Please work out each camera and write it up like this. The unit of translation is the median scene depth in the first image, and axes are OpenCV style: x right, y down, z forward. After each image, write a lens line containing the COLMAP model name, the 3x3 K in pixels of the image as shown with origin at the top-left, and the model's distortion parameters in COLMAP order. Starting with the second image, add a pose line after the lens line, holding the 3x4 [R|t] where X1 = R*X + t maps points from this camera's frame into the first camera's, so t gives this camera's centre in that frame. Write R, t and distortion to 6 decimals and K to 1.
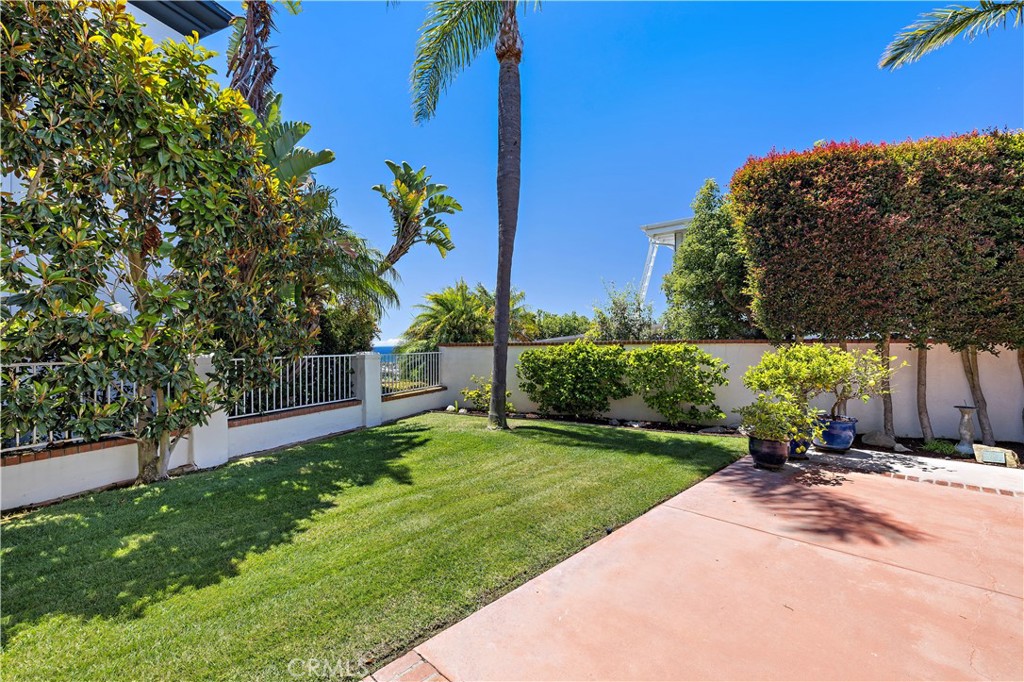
lens RADIAL K [[436.9, 0, 511.8], [0, 436.9, 339.0], [0, 0, 1]] dist [0.009843, 0.000146]
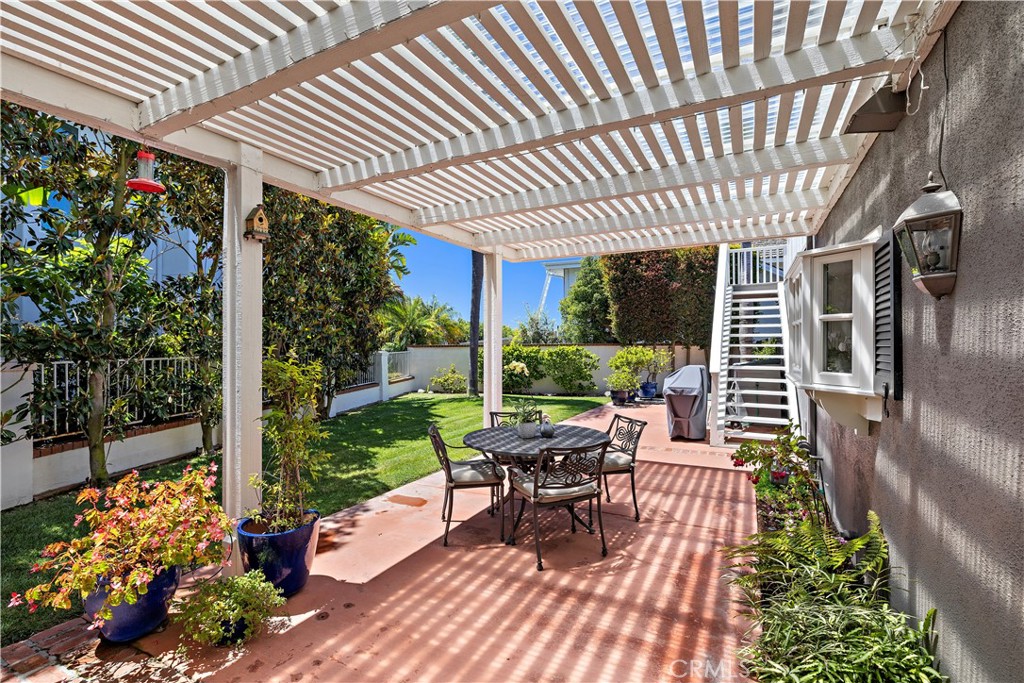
lens RADIAL K [[468.4, 0, 511.8], [0, 468.4, 343.3], [0, 0, 1]] dist [-0.000767, -0.000009]
pose [[0.955053, 0.003168, 0.296418, -0.386043], [-0.005859, 0.999949, 0.008192, -0.012678], [-0.296377, -0.009560, 0.955023, -0.666417]]
